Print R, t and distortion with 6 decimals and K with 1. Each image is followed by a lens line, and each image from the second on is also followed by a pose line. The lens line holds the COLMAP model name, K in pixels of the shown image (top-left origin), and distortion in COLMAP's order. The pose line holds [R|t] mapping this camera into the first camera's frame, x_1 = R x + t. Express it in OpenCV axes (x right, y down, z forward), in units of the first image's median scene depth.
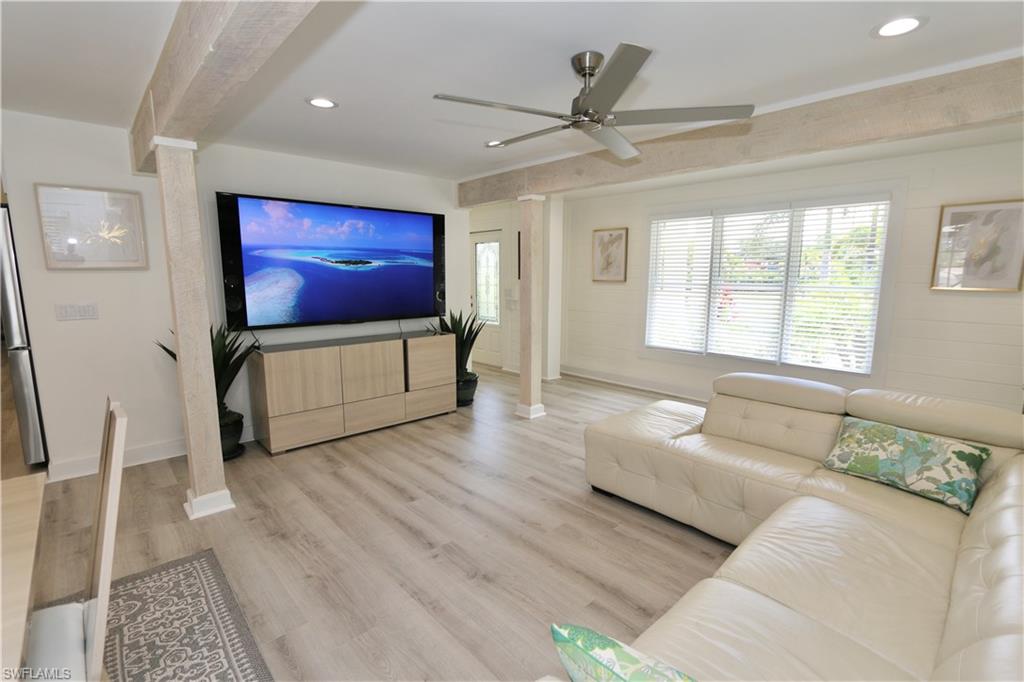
lens RADIAL K [[468.9, 0, 509.0], [0, 468.9, 345.9], [0, 0, 1]] dist [-0.007281, -0.000097]
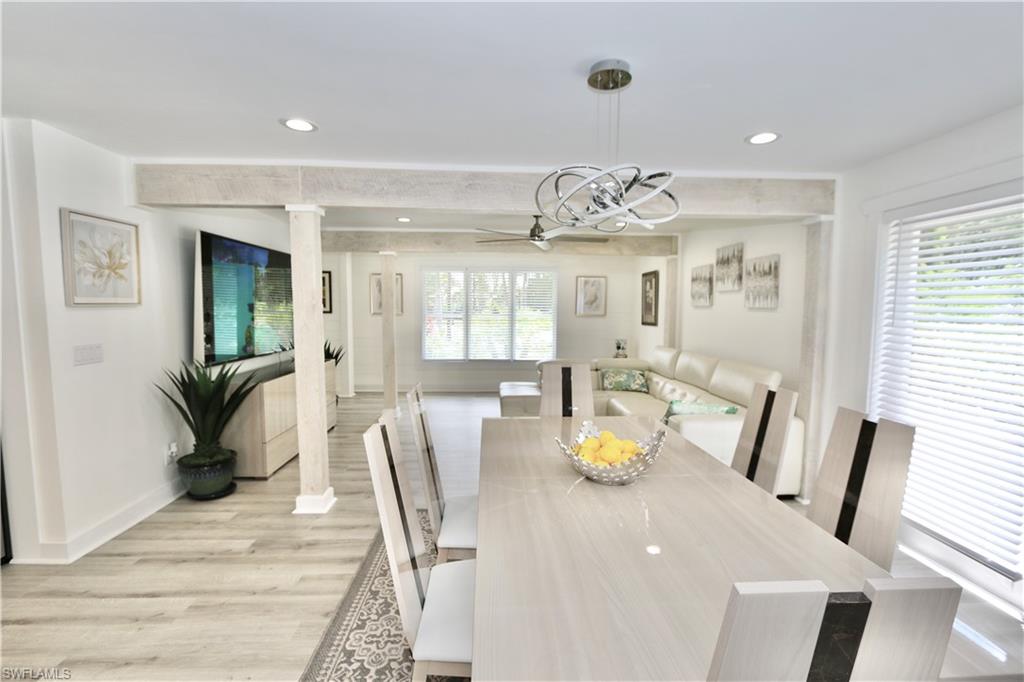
lens RADIAL K [[468.9, 0, 509.0], [0, 468.9, 345.9], [0, 0, 1]] dist [-0.007281, -0.000097]
pose [[0.674098, -0.058410, 0.736329, -4.550838], [0.104938, 0.994330, -0.017193, 0.082156], [-0.731150, 0.088858, 0.676406, -0.952128]]
